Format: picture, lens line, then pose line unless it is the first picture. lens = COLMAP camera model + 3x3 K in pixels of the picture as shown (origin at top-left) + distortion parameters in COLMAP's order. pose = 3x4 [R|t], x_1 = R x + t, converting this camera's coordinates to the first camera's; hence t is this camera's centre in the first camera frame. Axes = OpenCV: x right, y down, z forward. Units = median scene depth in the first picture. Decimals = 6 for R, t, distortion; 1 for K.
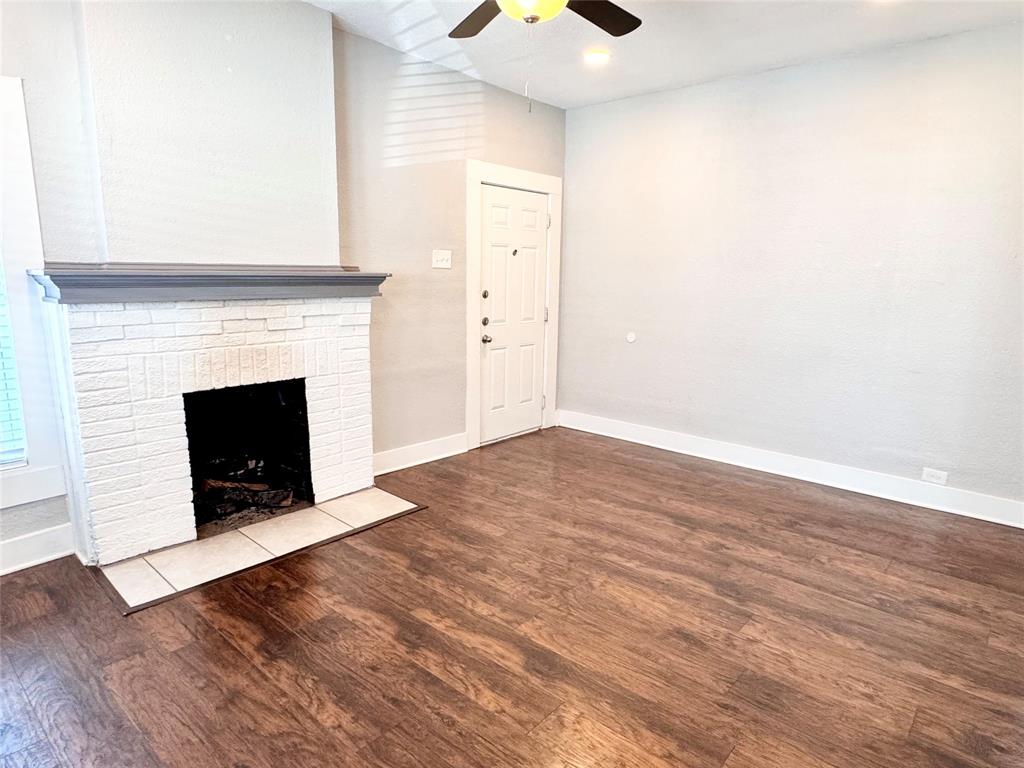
lens RADIAL K [[601.3, 0, 503.0], [0, 601.3, 380.1], [0, 0, 1]] dist [-0.004221, 0.000162]
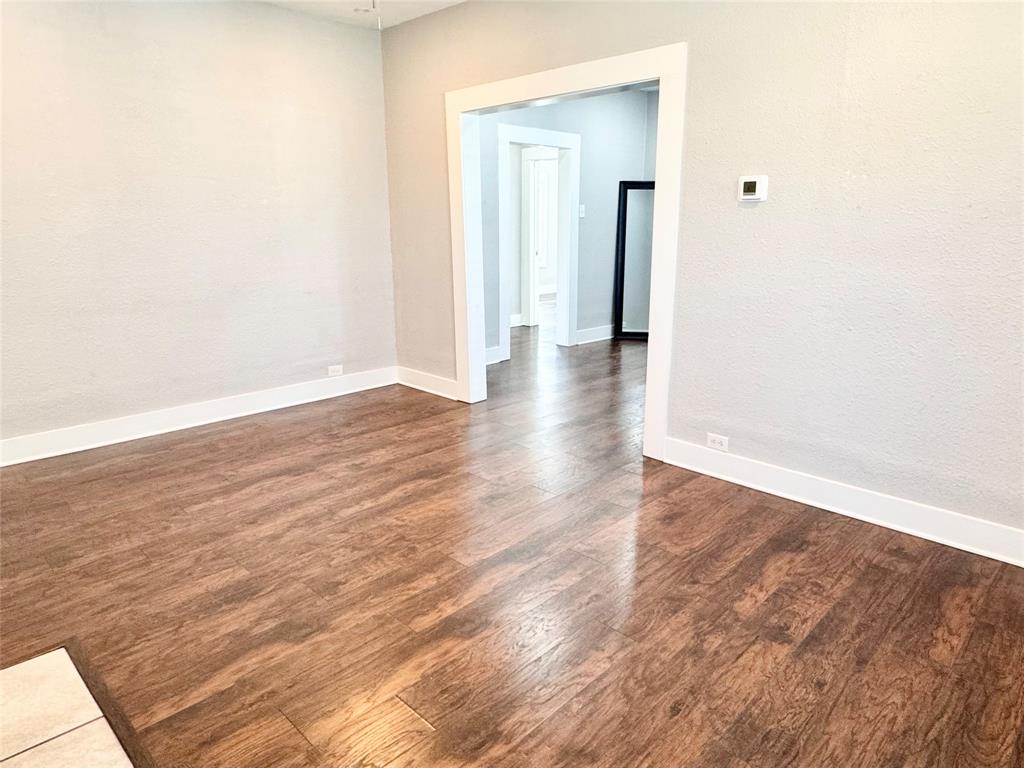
lens RADIAL K [[660.2, 0, 532.3], [0, 660.2, 378.1], [0, 0, 1]] dist [-0.006142, -0.002277]
pose [[0.033121, -0.251995, 0.967162, -0.677605], [0.177634, 0.953770, 0.242423, -0.097929], [-0.983539, 0.163772, 0.076352, 0.521784]]
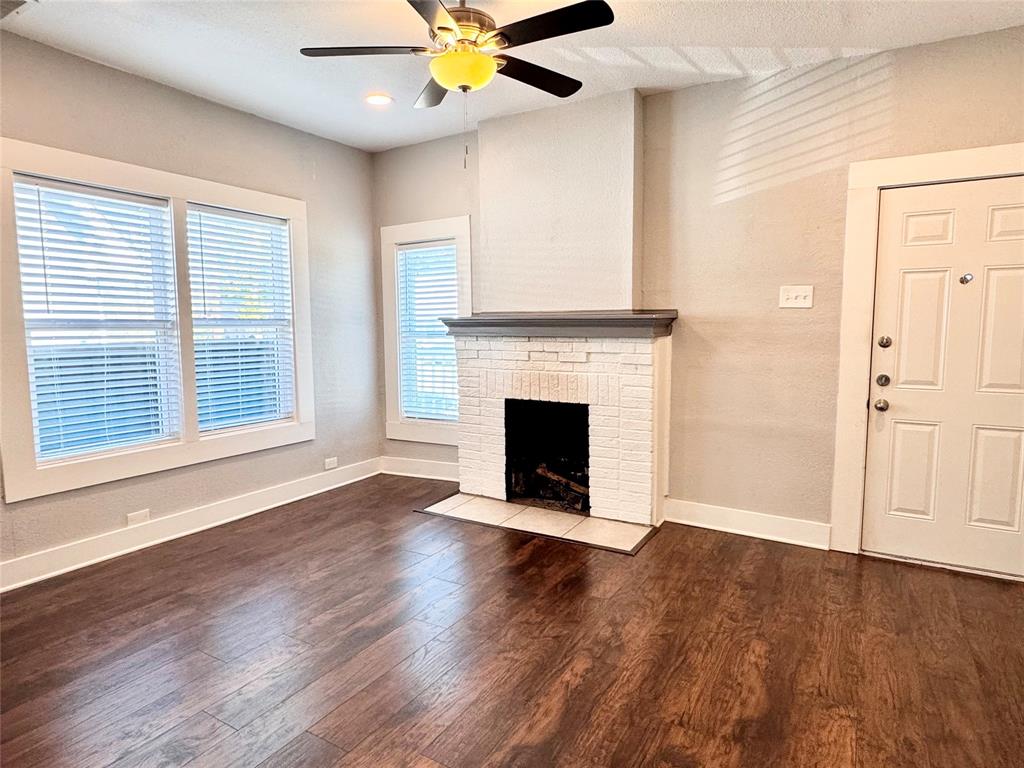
lens RADIAL K [[601.3, 0, 519.7], [0, 601.3, 382.0], [0, 0, 1]] dist [-0.004221, 0.000162]
pose [[0.203028, 0.083328, -0.975621, 0.790839], [-0.165626, 0.984938, 0.049657, -0.083543], [0.965064, 0.151507, 0.213771, 0.610408]]
